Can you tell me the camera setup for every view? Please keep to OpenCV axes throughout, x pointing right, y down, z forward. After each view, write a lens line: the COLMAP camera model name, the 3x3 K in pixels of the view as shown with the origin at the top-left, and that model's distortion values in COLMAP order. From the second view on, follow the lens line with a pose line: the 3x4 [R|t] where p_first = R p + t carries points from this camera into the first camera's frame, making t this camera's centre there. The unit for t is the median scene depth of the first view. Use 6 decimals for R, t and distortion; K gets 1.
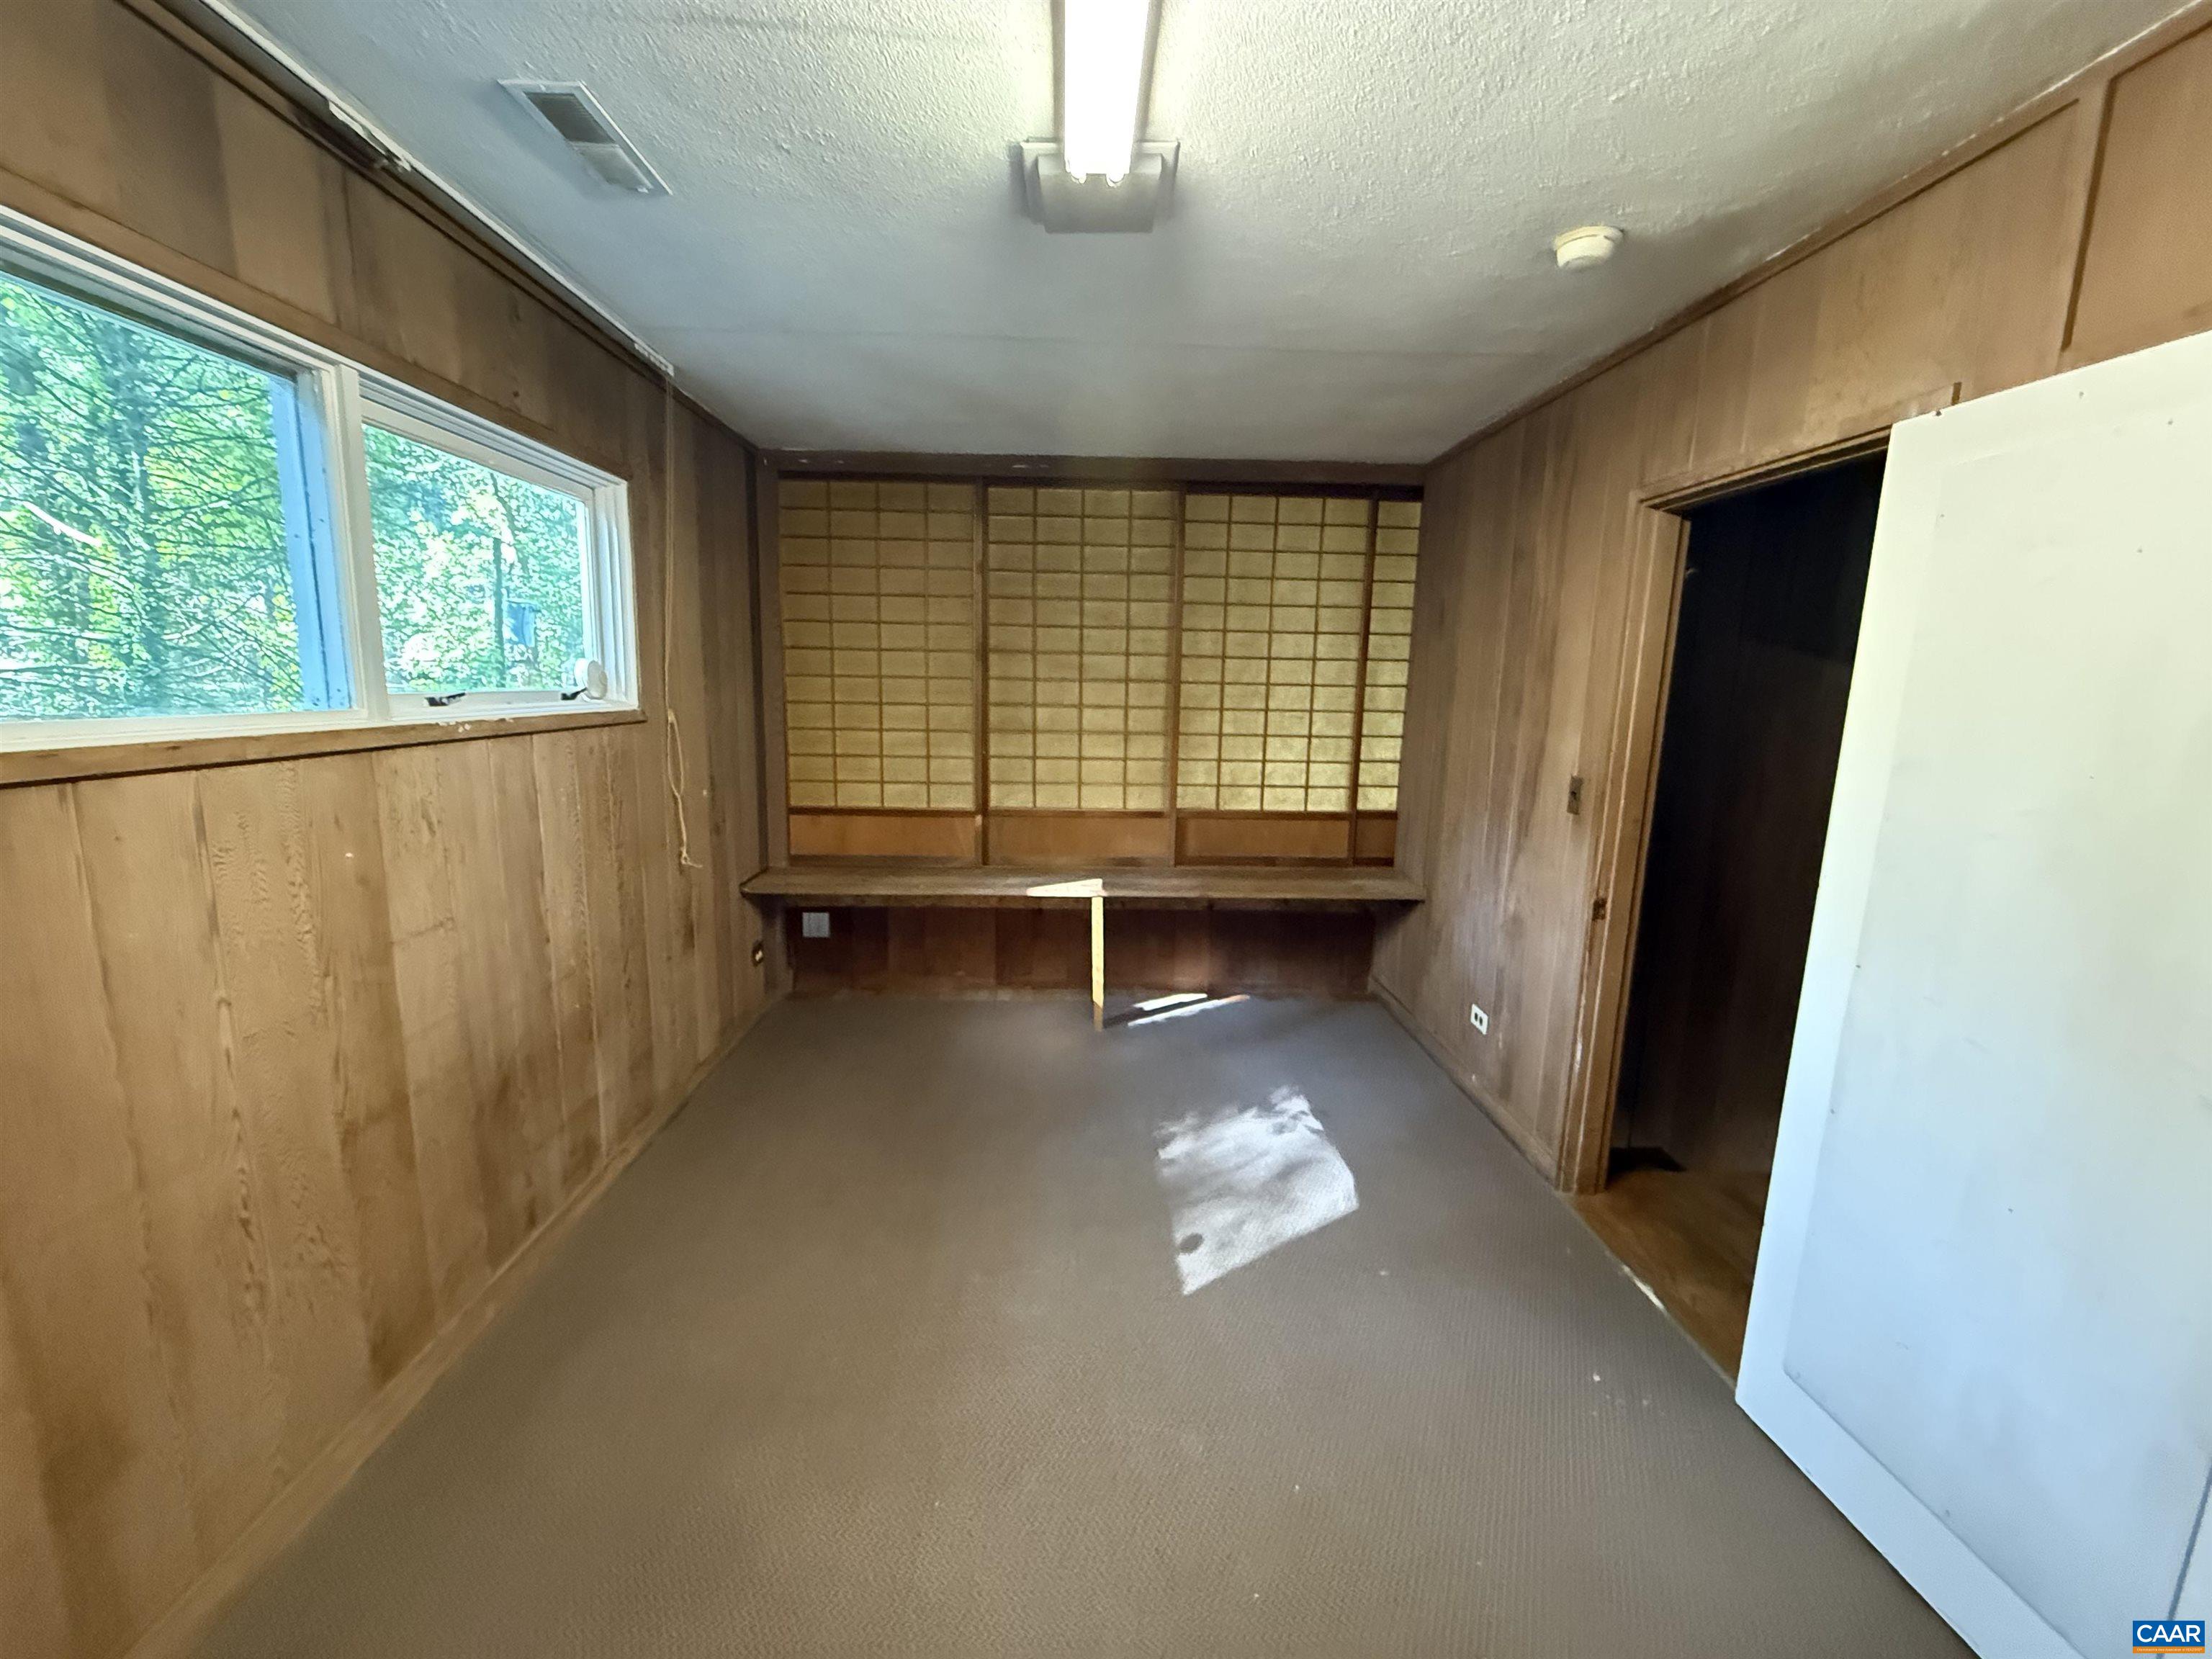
lens RADIAL K [[882.2, 0, 1096.6], [0, 882.2, 827.3], [0, 0, 1]] dist [0.000060, -0.000090]
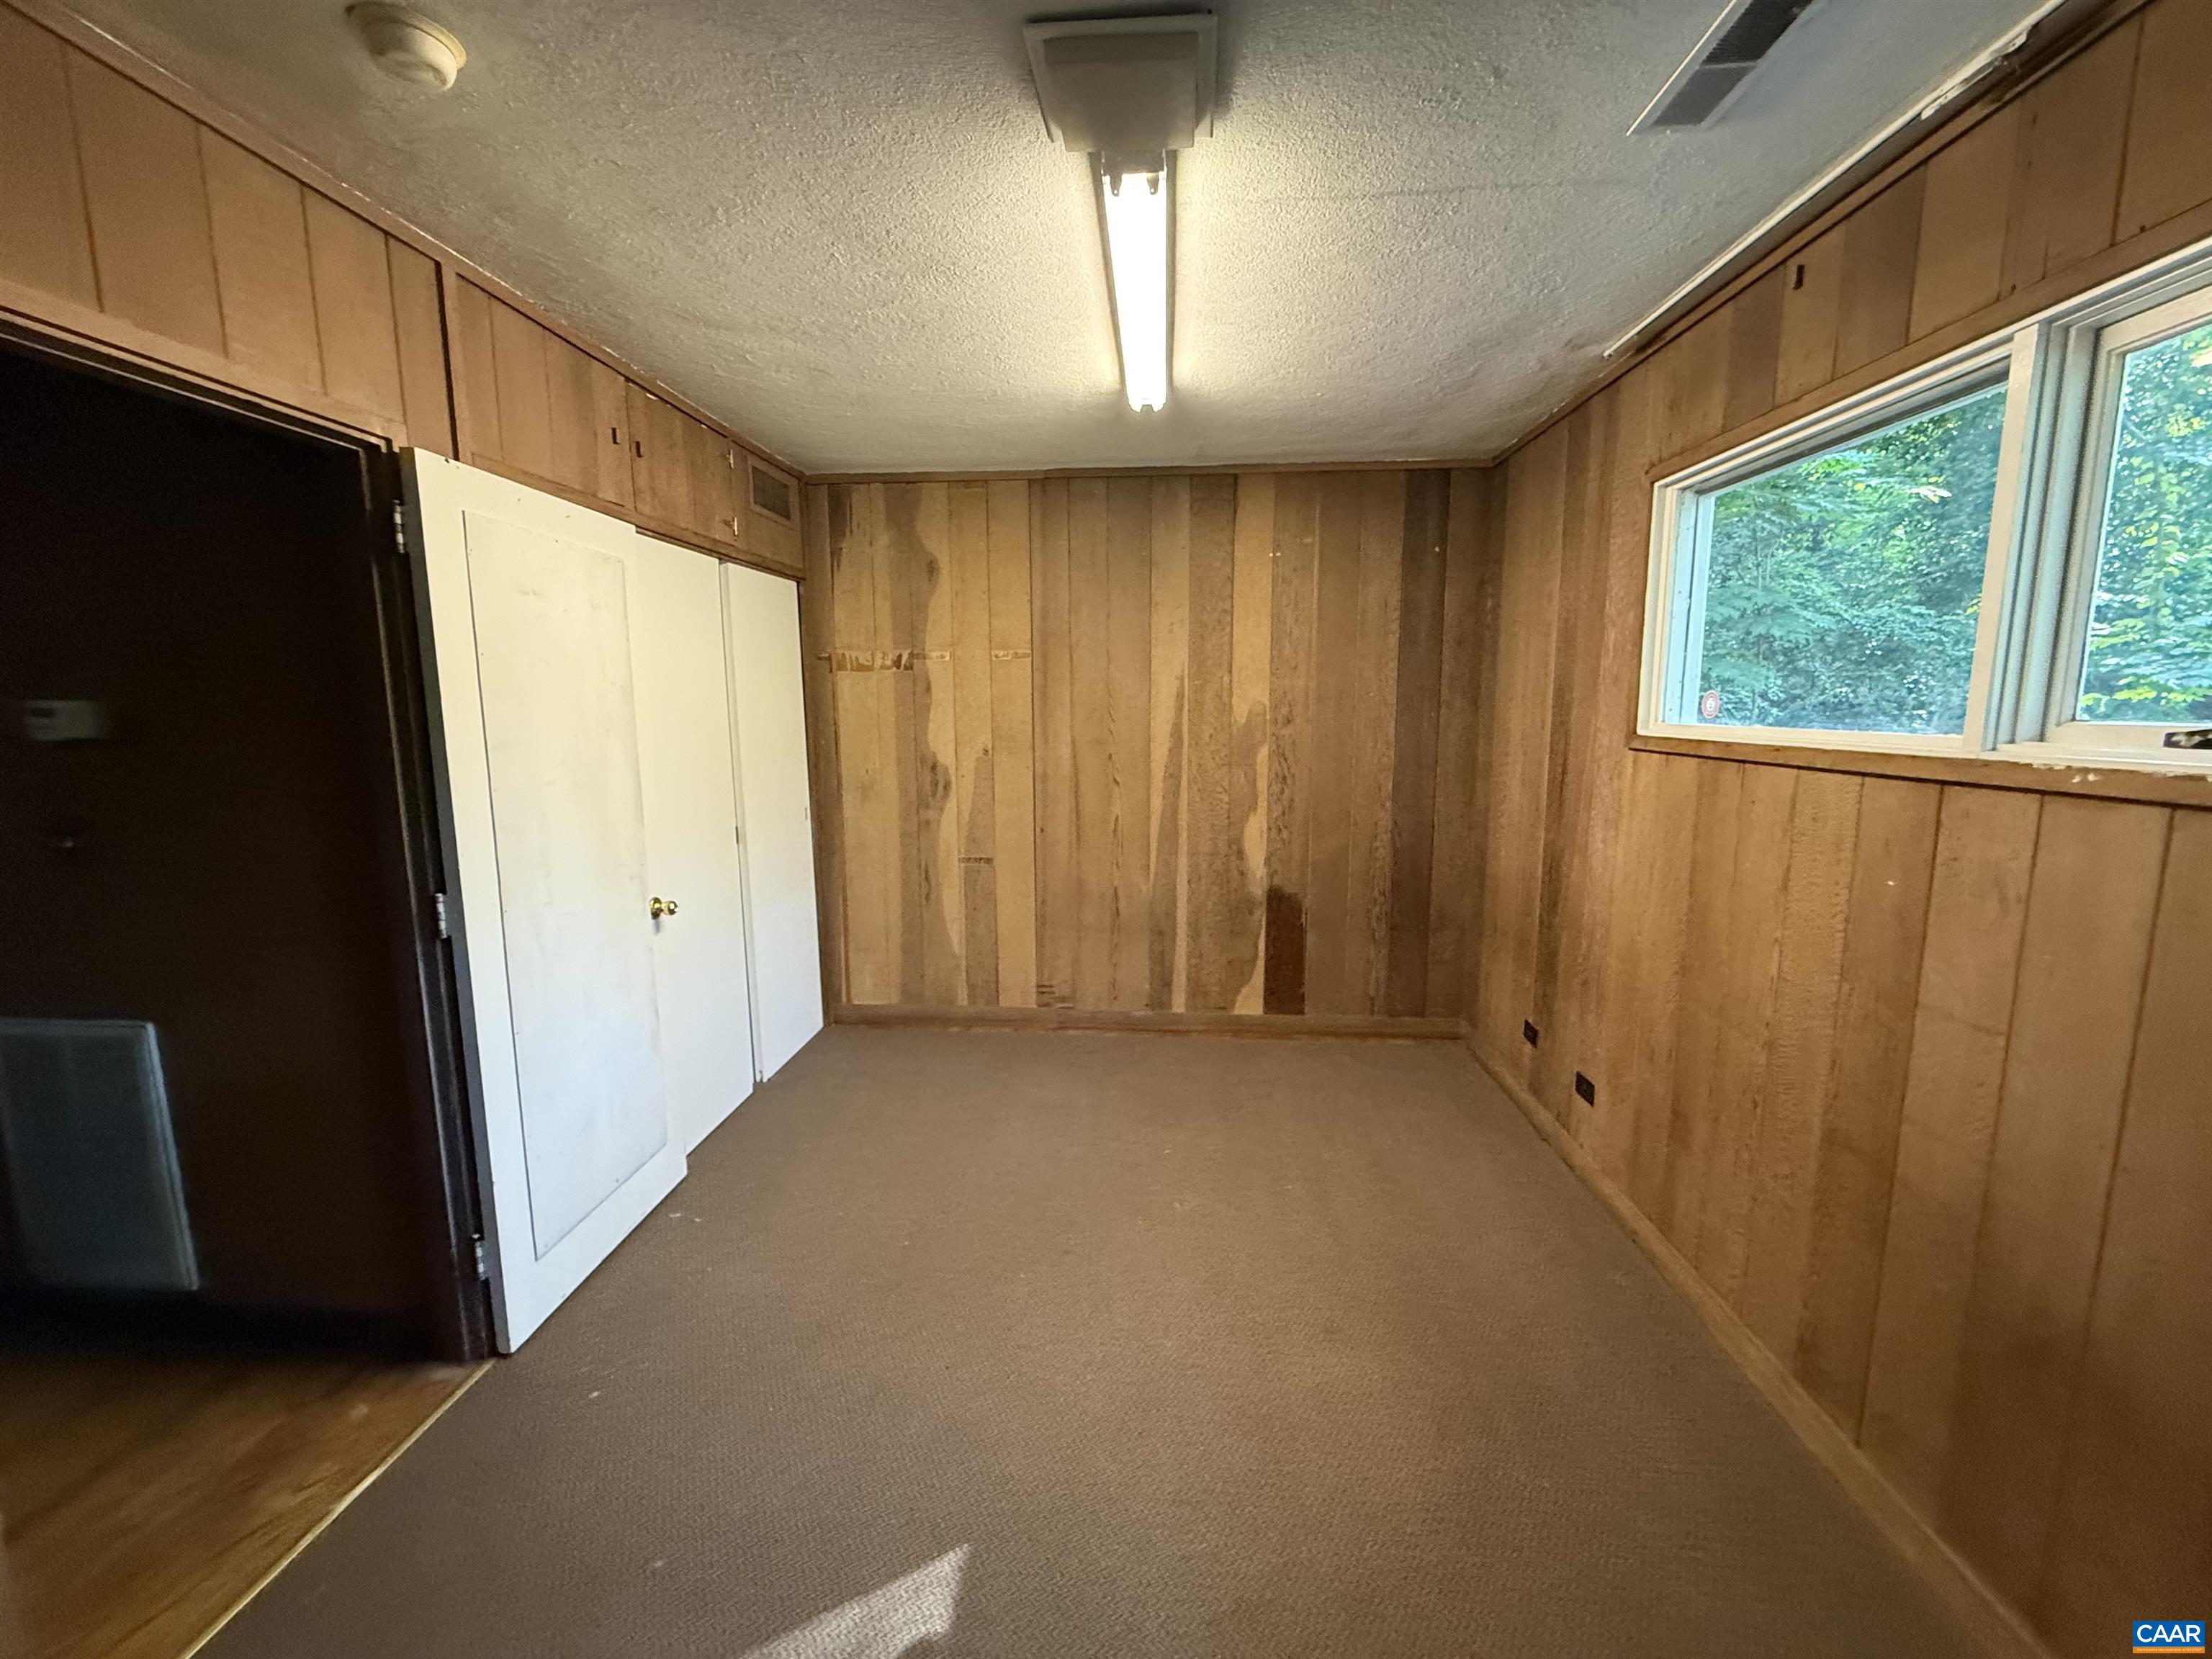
lens RADIAL K [[882.2, 0, 1096.6], [0, 882.2, 827.3], [0, 0, 1]] dist [0.000060, -0.000090]
pose [[-0.993328, -0.034261, 0.110114, -0.086947], [0.000637, 0.953205, 0.302325, -0.327875], [-0.115320, 0.300378, -0.946823, 2.042705]]
